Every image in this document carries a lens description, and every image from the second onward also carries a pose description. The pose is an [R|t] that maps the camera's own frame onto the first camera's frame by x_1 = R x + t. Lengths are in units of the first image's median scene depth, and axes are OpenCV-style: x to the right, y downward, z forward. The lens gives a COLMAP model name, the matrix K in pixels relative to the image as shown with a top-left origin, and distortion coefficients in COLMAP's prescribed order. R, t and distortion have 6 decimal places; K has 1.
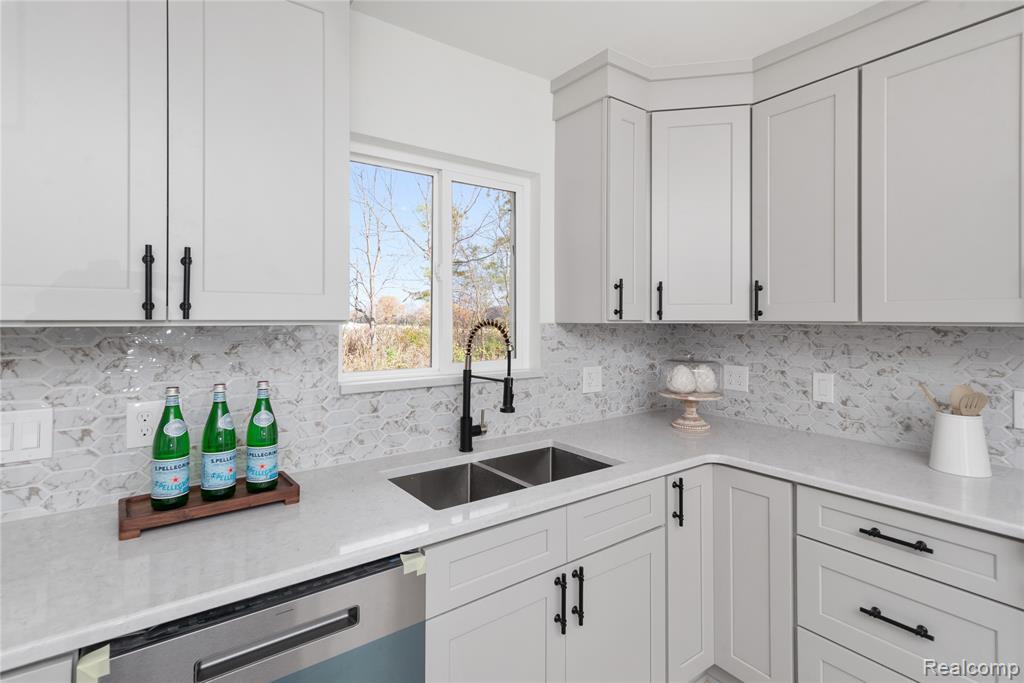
lens RADIAL K [[497.8, 0, 495.8], [0, 497.8, 316.8], [0, 0, 1]] dist [0.012383, 0.002255]
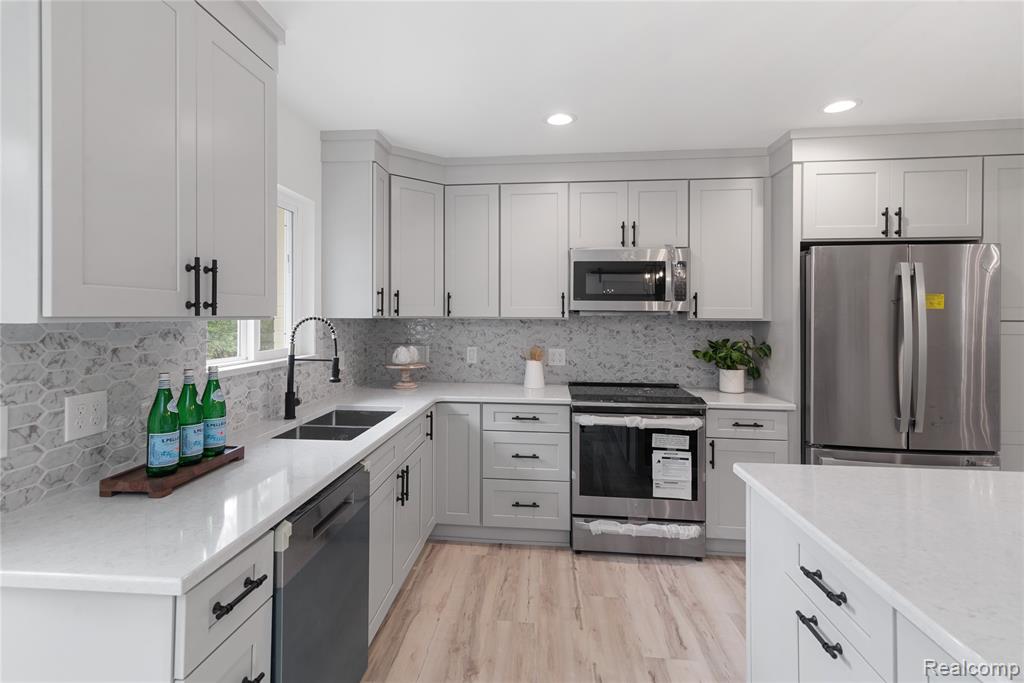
lens RADIAL K [[497.8, 0, 494.2], [0, 497.8, 313.3], [0, 0, 1]] dist [0.012383, 0.002255]
pose [[0.667457, 0.004613, 0.744634, -0.639135], [-0.006616, 0.999978, -0.000265, -0.003428], [-0.744619, -0.004749, 0.667473, -0.230864]]
